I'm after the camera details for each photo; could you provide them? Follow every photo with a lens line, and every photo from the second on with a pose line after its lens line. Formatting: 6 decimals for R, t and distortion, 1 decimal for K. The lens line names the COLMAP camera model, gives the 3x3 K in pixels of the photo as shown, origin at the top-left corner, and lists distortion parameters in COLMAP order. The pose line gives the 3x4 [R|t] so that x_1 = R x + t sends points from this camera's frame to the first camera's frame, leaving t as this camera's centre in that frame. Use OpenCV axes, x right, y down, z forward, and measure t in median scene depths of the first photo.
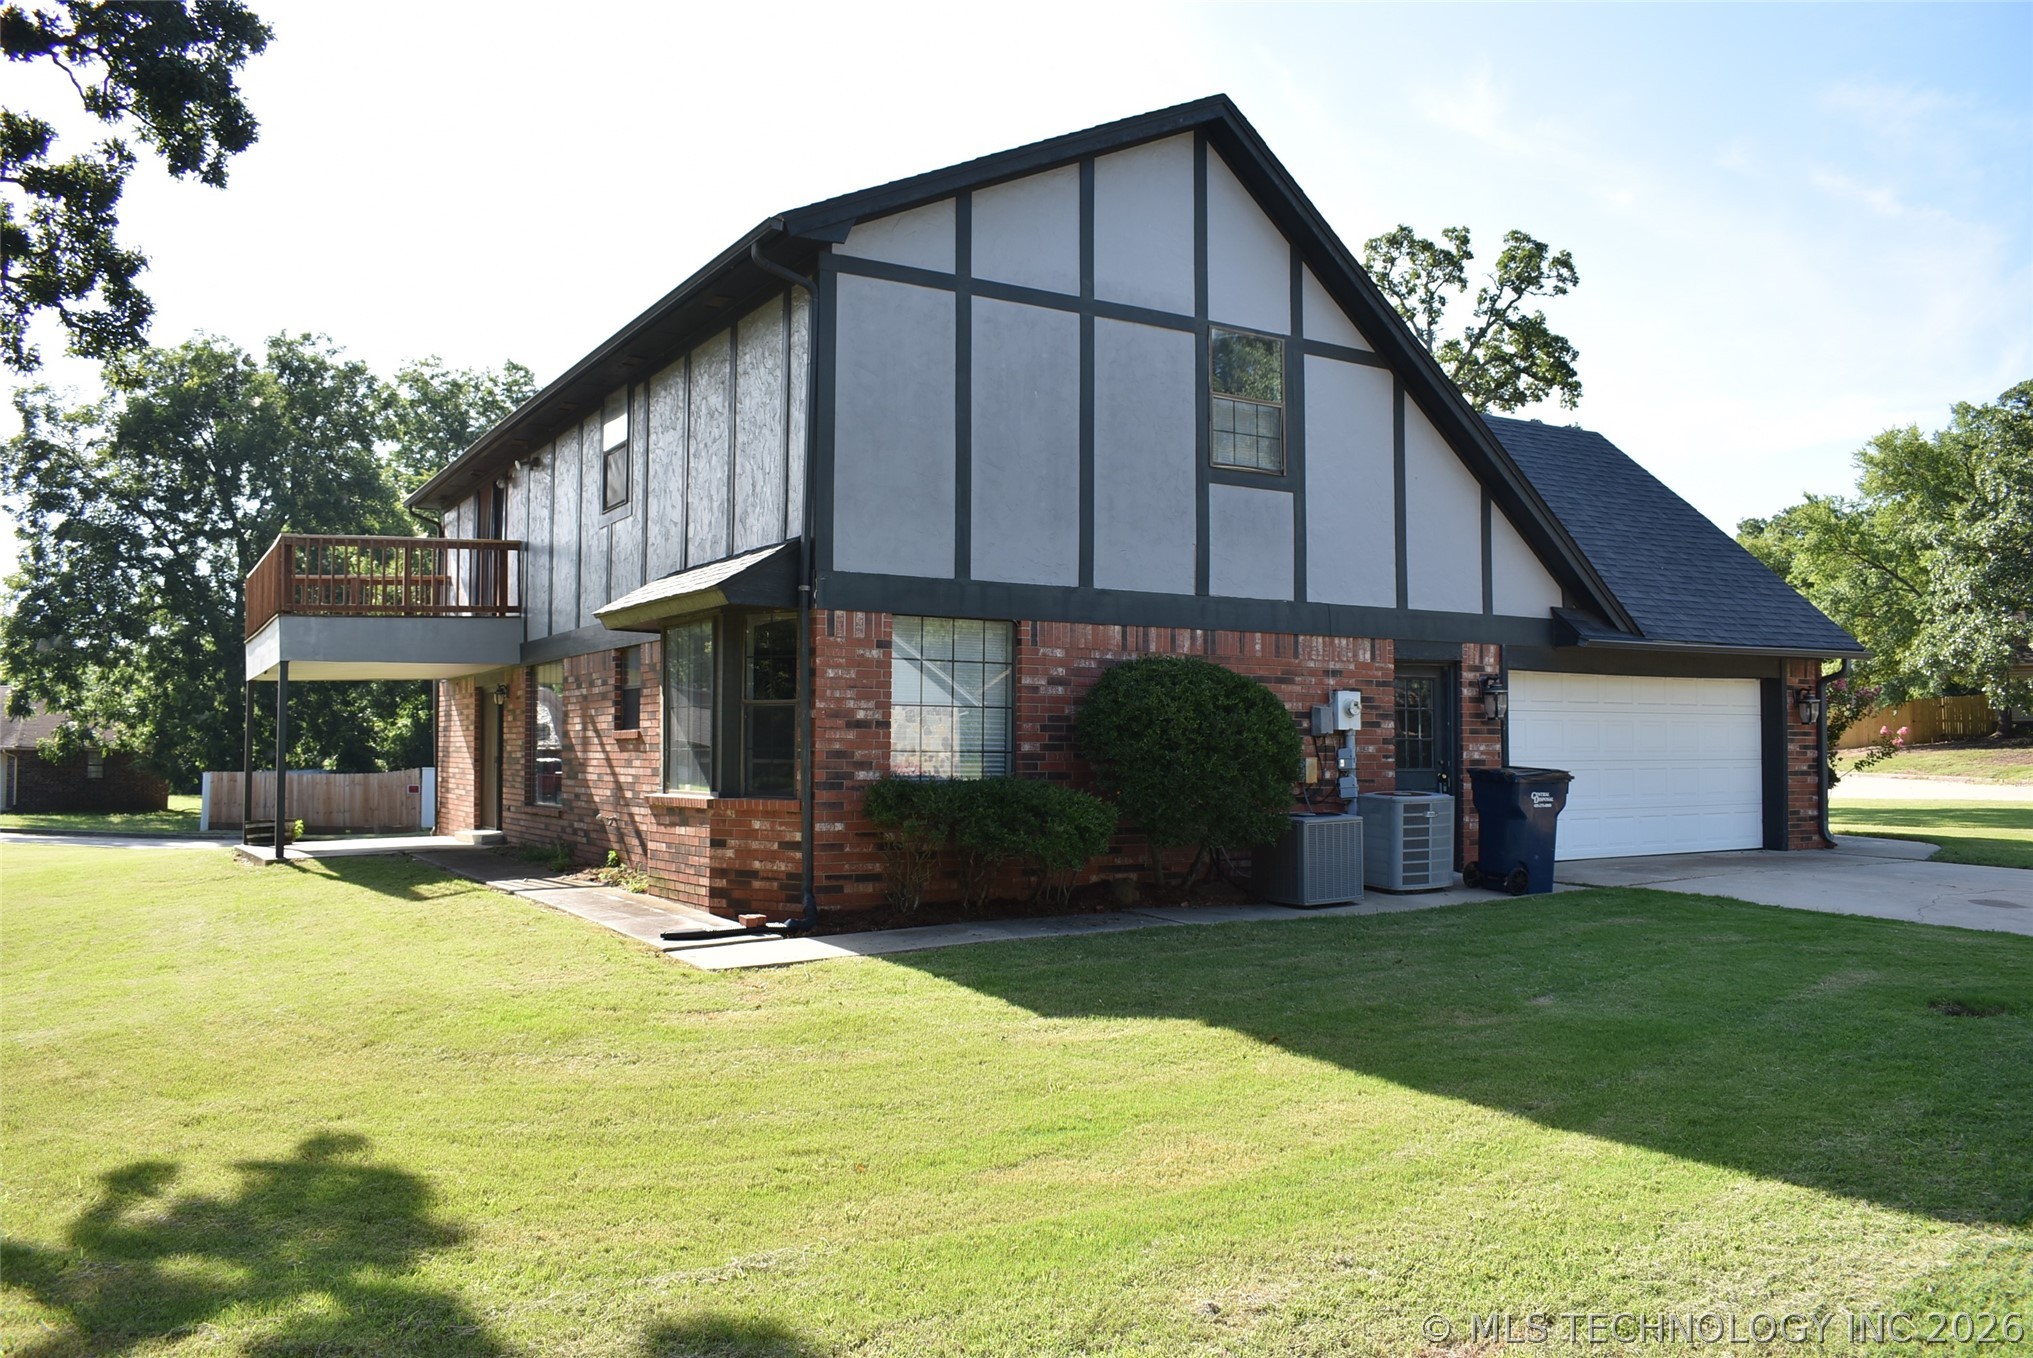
lens RADIAL K [[1598.4, 0, 1019.0], [0, 1598.4, 685.2], [0, 0, 1]] dist [-0.094780, 0.013764]
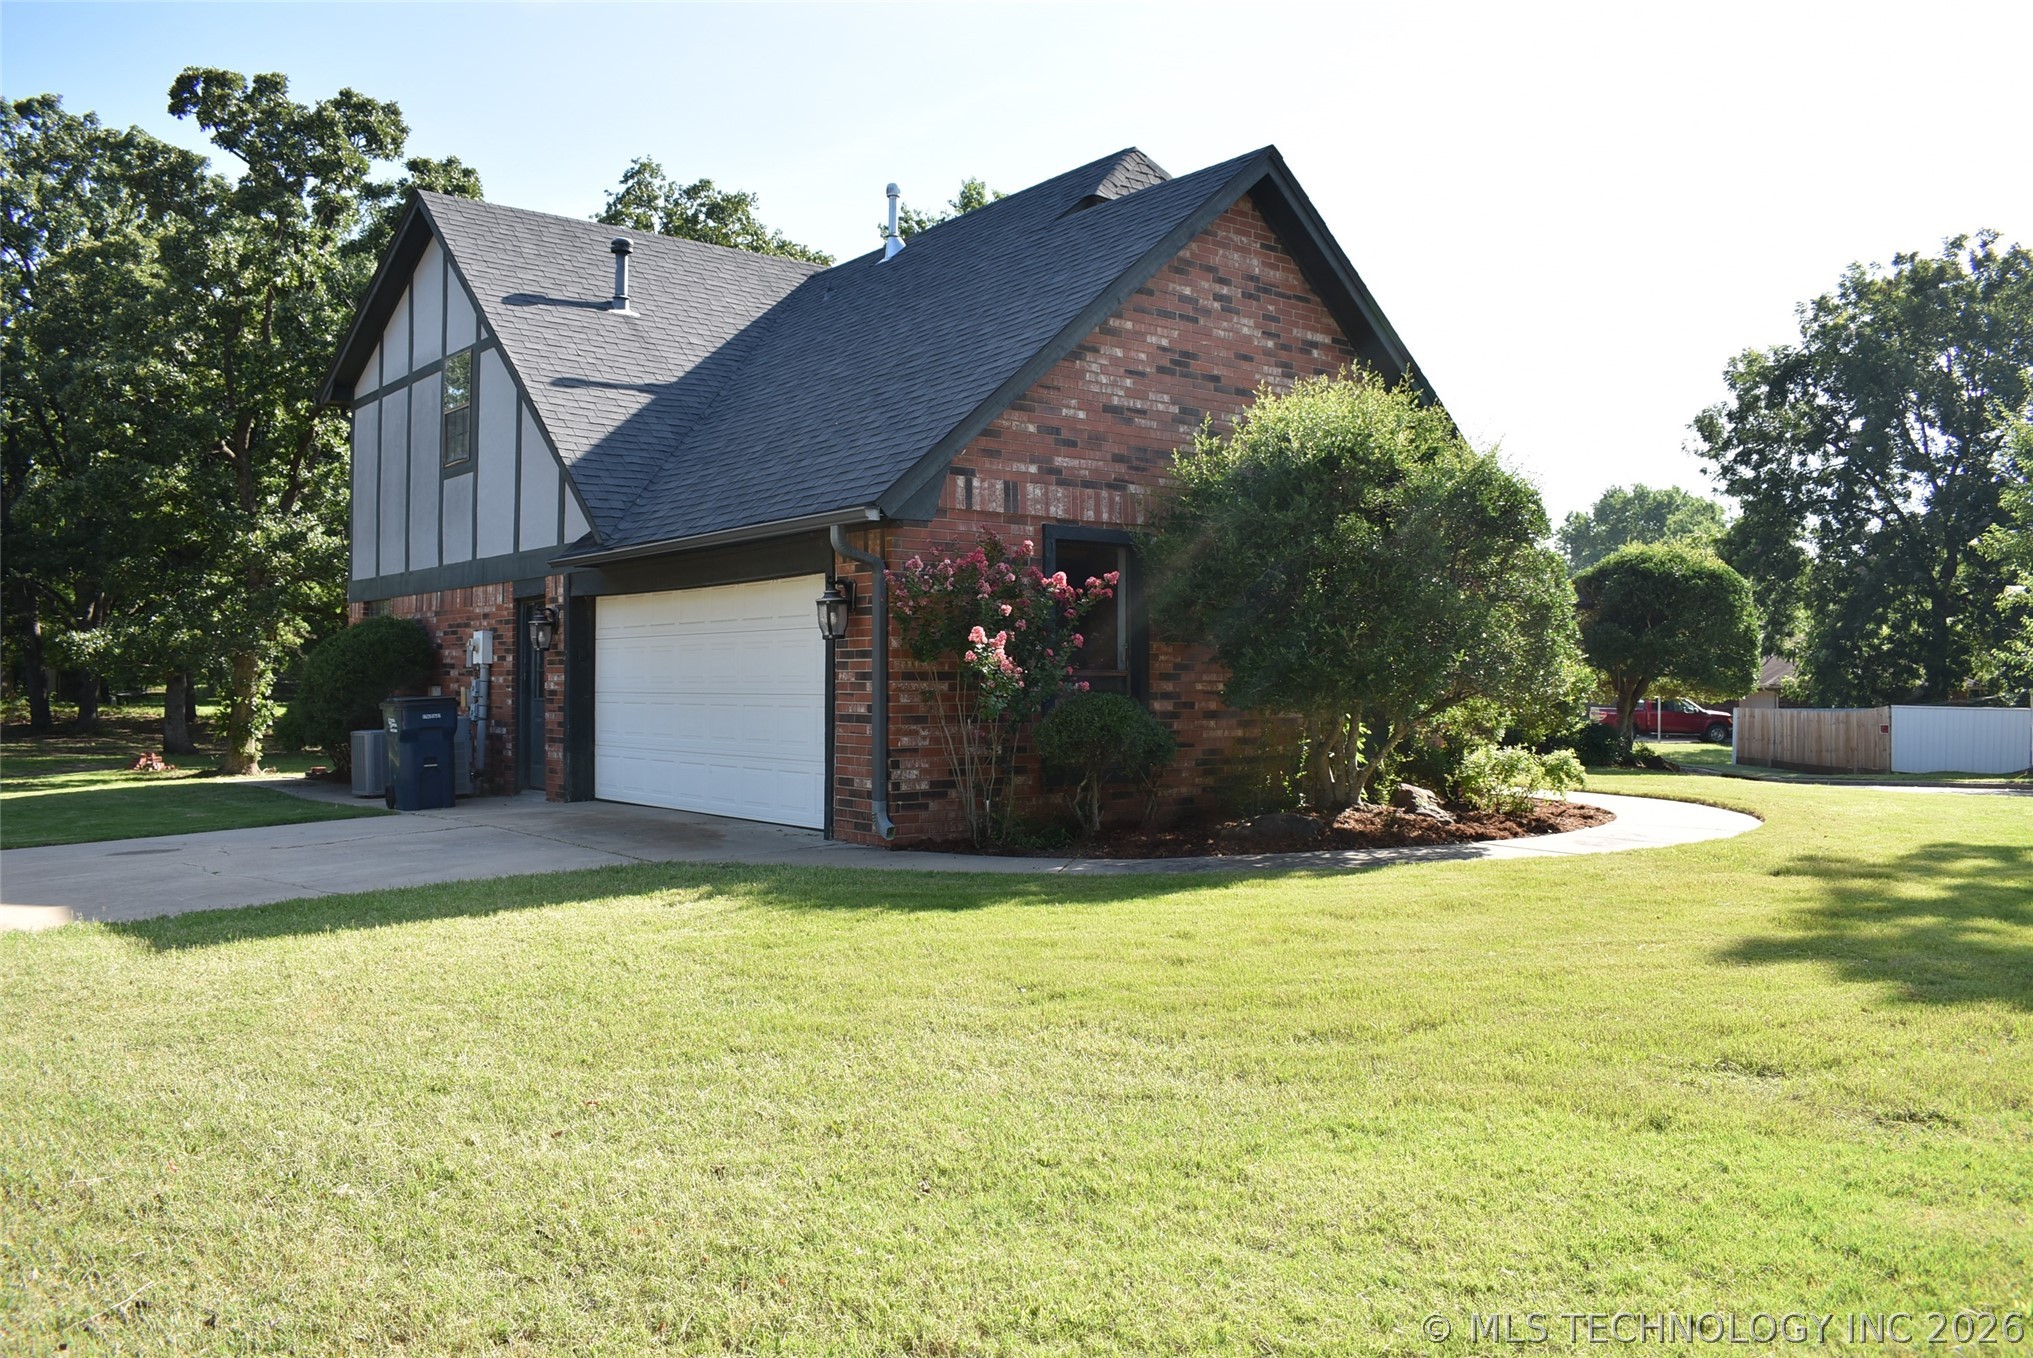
lens RADIAL K [[1598.4, 0, 1004.7], [0, 1598.4, 679.7], [0, 0, 1]] dist [-0.094780, 0.013764]
pose [[0.129803, -0.003999, -0.991532, 1.458174], [0.038980, 0.999239, 0.001073, 0.055366], [0.990773, -0.038789, 0.129860, 1.263898]]
